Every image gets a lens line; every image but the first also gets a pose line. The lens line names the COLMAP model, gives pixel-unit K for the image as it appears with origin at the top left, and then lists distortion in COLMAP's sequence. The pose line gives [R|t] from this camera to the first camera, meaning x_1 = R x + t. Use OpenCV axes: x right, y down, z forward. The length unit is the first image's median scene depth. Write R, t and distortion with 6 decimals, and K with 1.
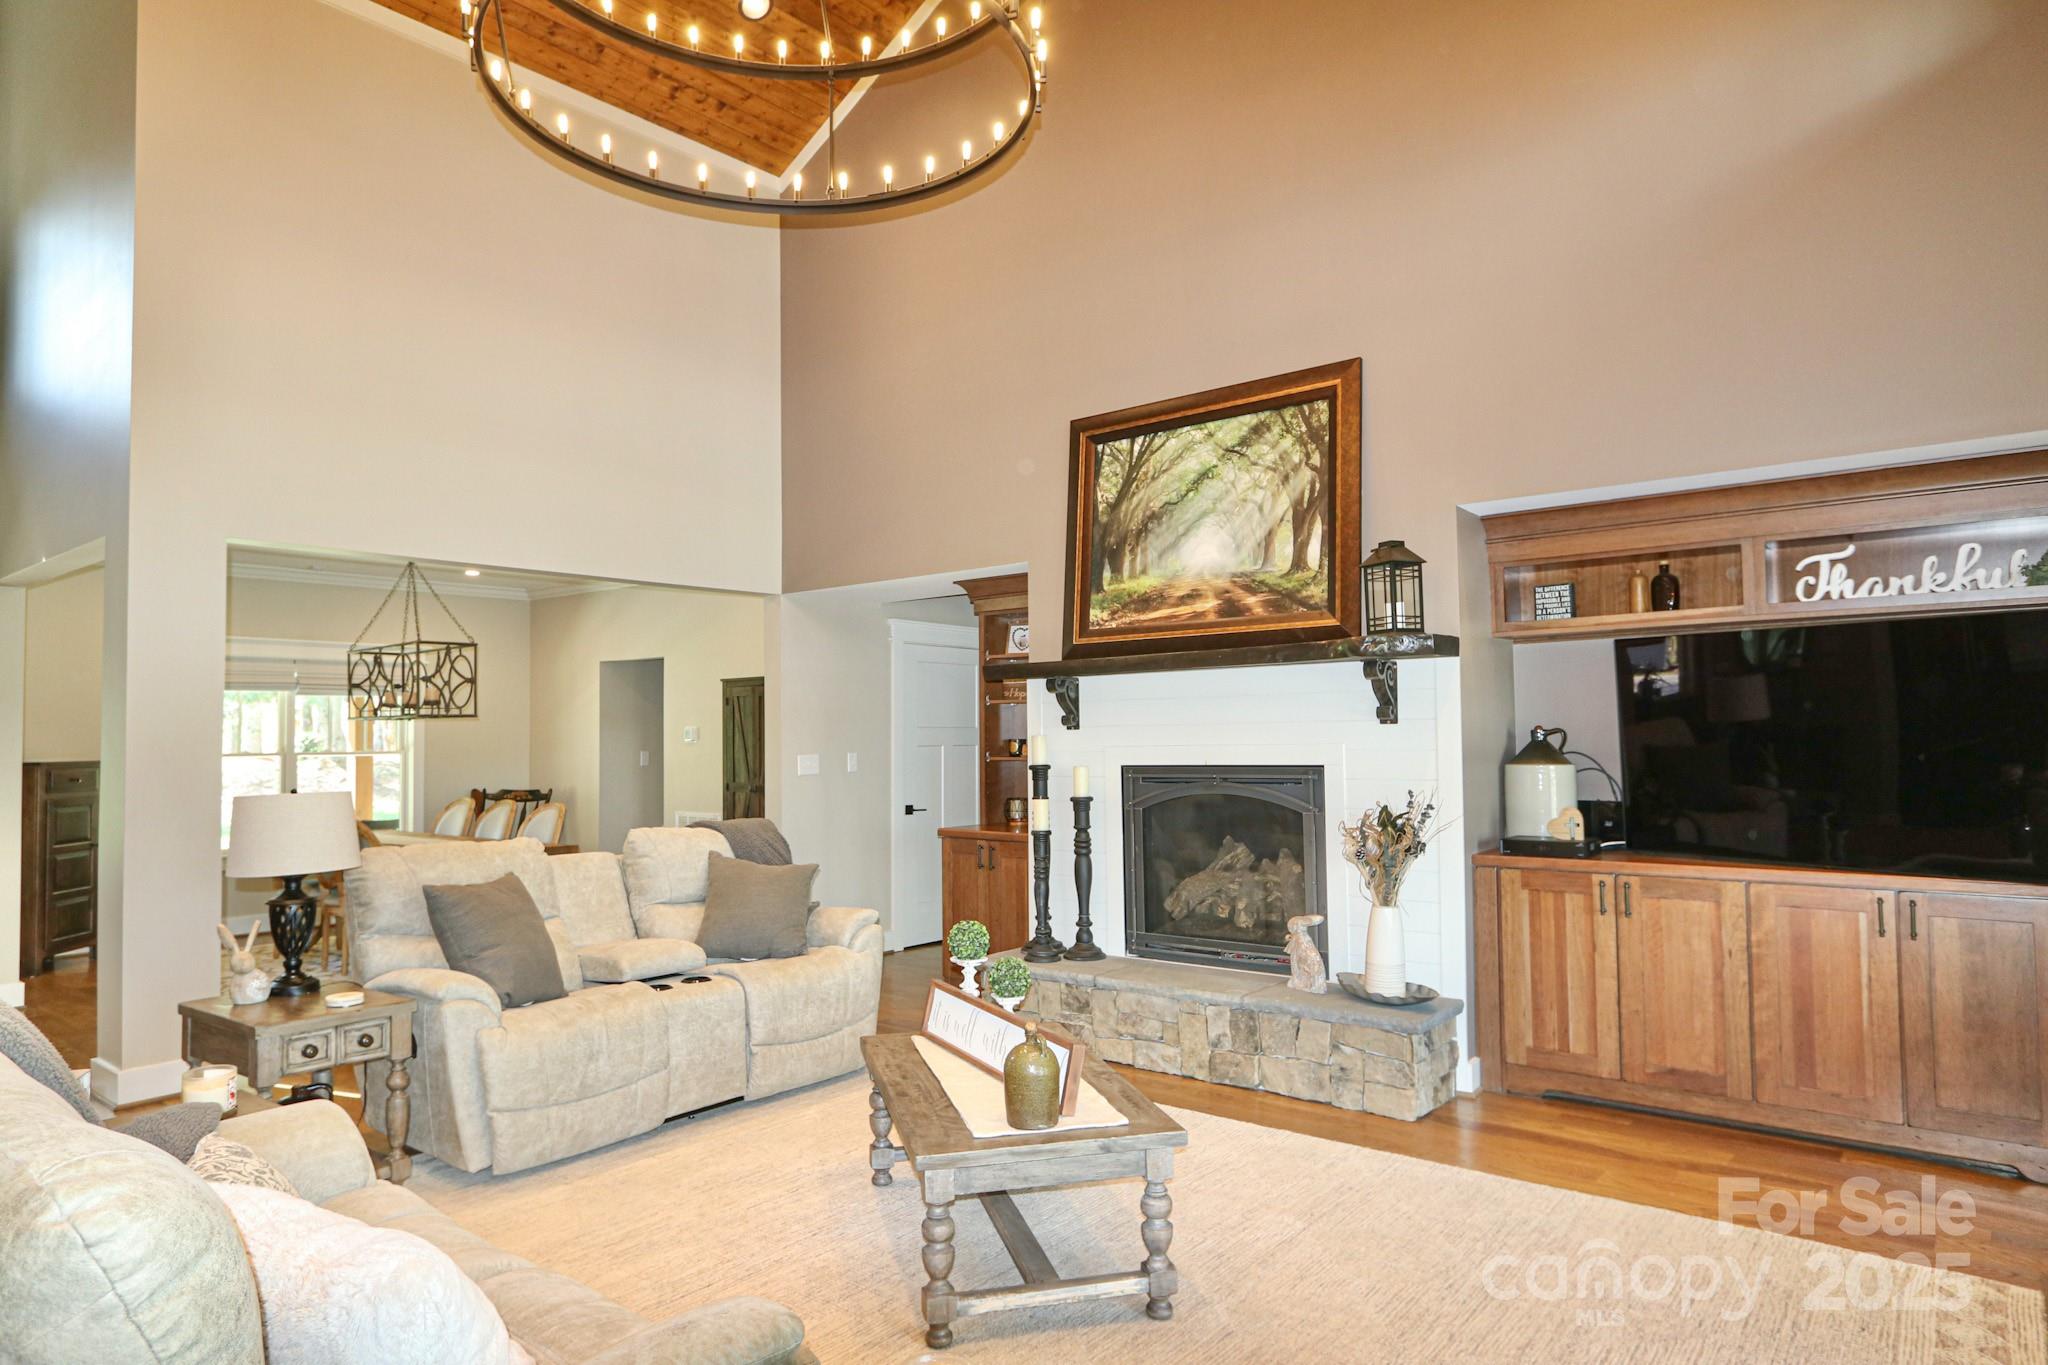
lens RADIAL K [[1206.1, 0, 1024.0], [0, 1206.1, 682.5], [0, 0, 1]] dist [-0.011660, -0.001870]
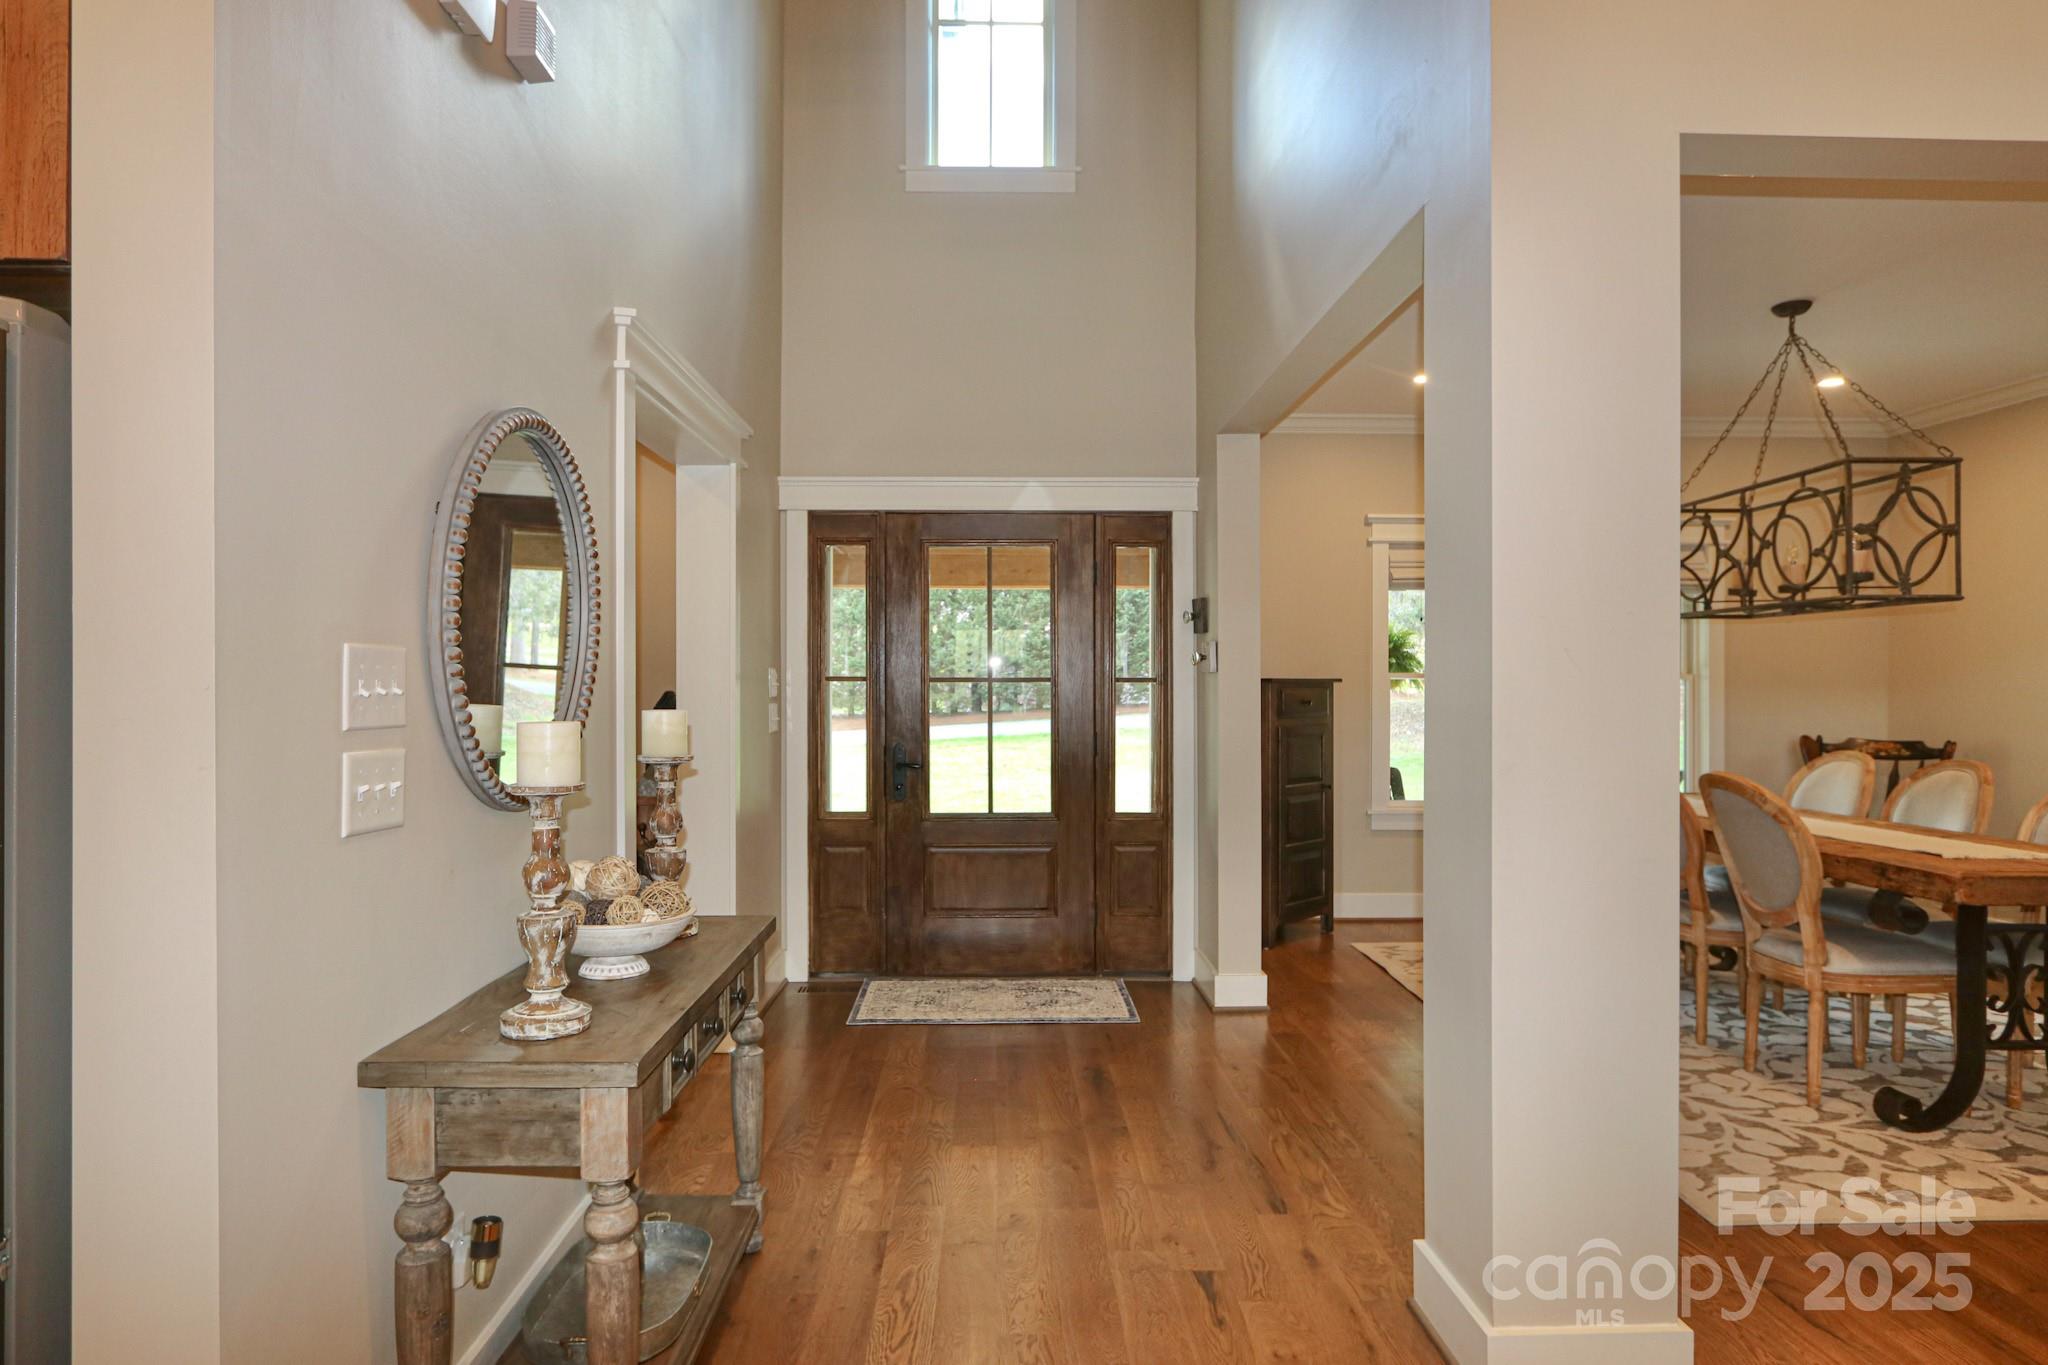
lens RADIAL K [[1206.1, 0, 1024.0], [0, 1206.1, 682.5], [0, 0, 1]] dist [-0.011660, -0.001870]
pose [[0.649774, 0.014045, -0.759998, -0.319116], [0.023782, 0.998964, 0.038794, 0.033753], [0.759755, -0.043282, 0.648767, 0.353579]]
